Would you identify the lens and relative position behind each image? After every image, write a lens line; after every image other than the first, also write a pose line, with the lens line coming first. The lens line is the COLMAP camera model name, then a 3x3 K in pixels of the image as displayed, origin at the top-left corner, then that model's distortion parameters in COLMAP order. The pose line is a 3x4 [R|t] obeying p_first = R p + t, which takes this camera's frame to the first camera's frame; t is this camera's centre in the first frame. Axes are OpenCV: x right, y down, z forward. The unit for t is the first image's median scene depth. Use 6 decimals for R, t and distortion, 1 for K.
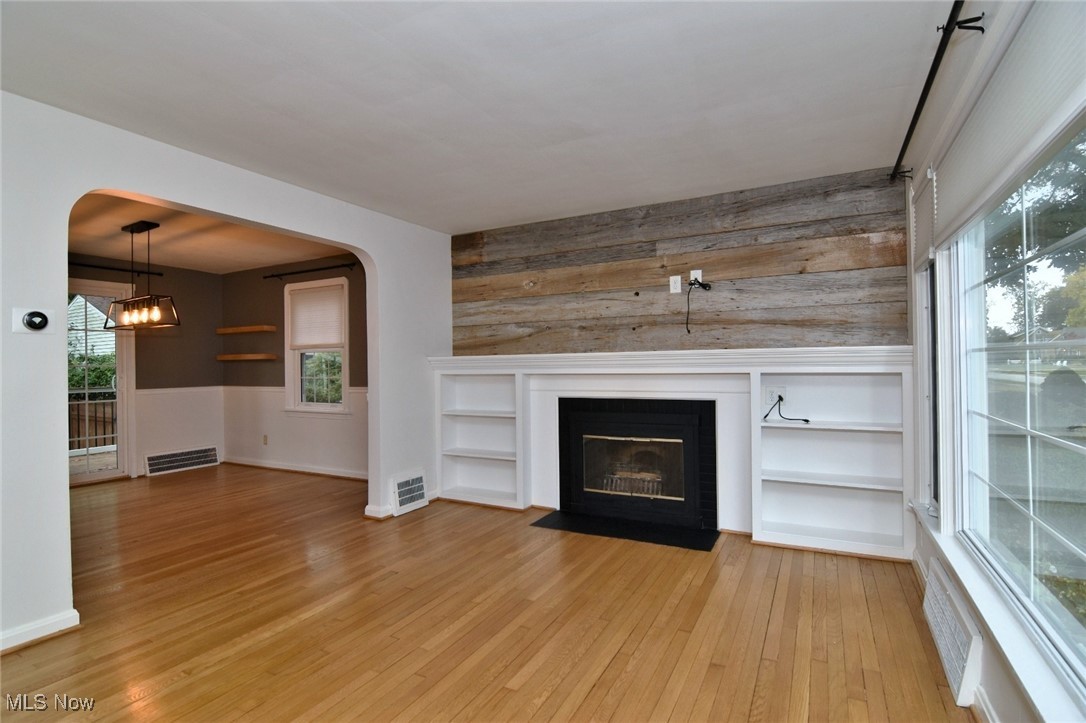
lens RADIAL K [[527.0, 0, 542.0], [0, 527.0, 362.9], [0, 0, 1]] dist [-0.001138, -0.013162]
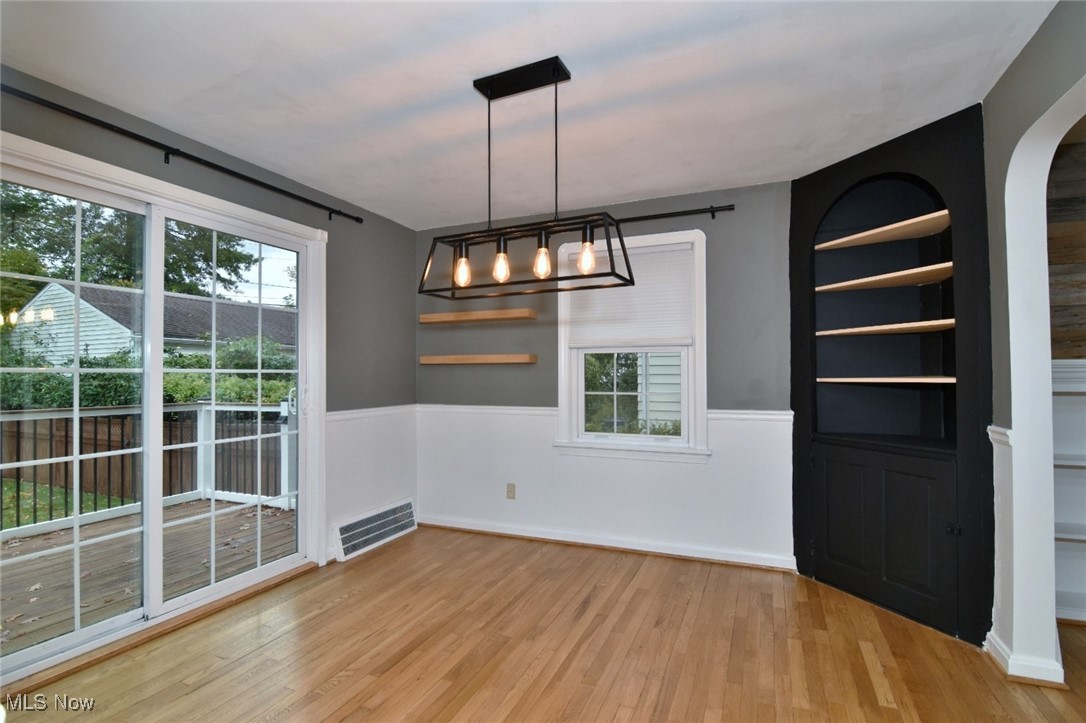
lens RADIAL K [[527.0, 0, 542.0], [0, 527.0, 362.9], [0, 0, 1]] dist [-0.001138, -0.013162]
pose [[0.995546, 0.011758, 0.093538, -0.594292], [-0.009864, 0.999737, -0.020688, 0.006020], [-0.093757, 0.019673, 0.995401, 0.396010]]
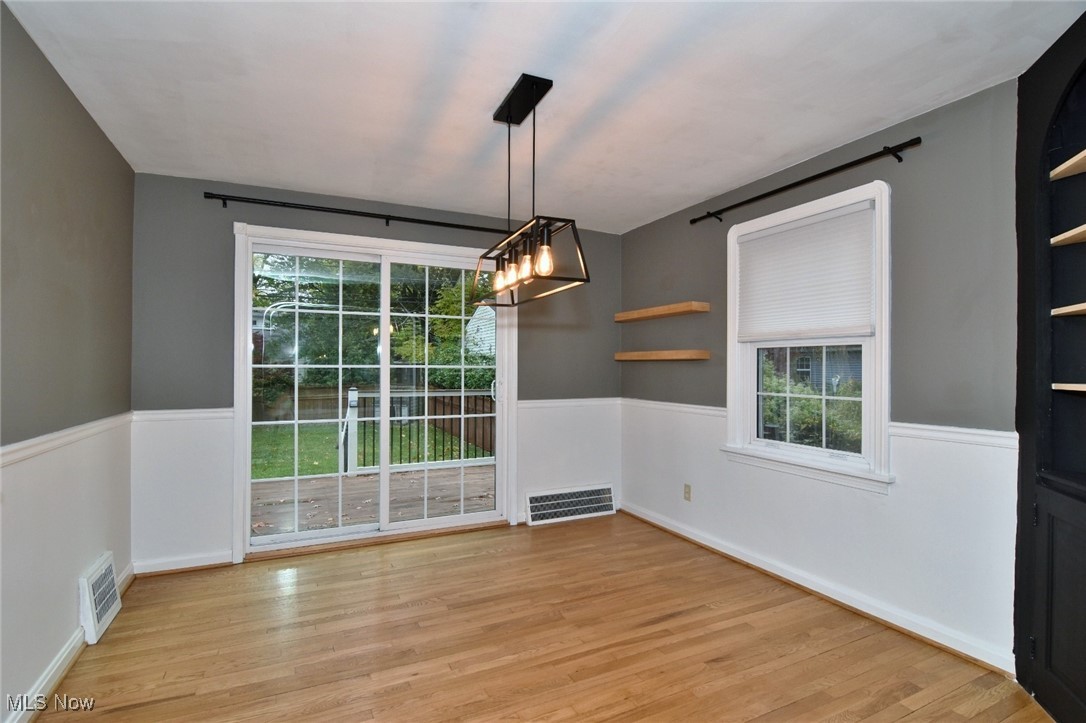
lens RADIAL K [[524.7, 0, 543.0], [0, 524.7, 361.5], [0, 0, 1]] dist [-0.001651, -0.010789]
pose [[0.810459, 0.010154, -0.585707, -0.332961], [-0.011943, 0.999928, 0.000809, -0.002784], [0.585674, 0.006339, 0.810522, 0.446180]]
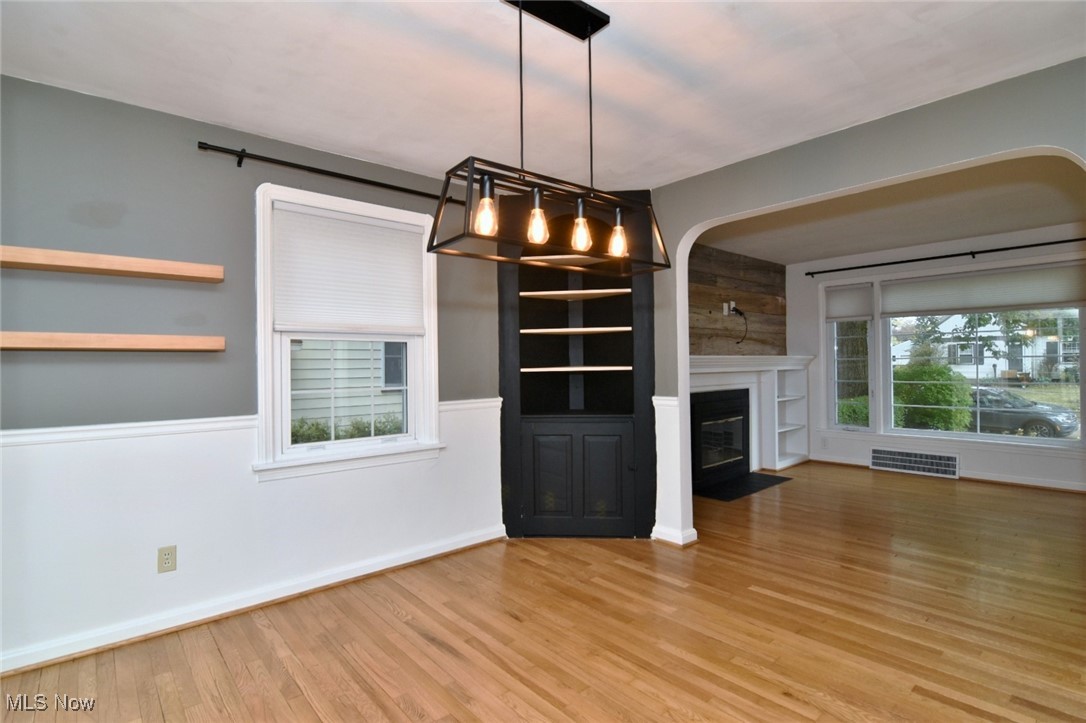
lens RADIAL K [[527.0, 0, 542.0], [0, 527.0, 362.9], [0, 0, 1]] dist [-0.001138, -0.013162]
pose [[0.353949, 0.013864, 0.935162, -0.854994], [0.006963, 0.999823, -0.017458, 0.012223], [-0.935239, 0.012691, 0.353790, 0.655860]]
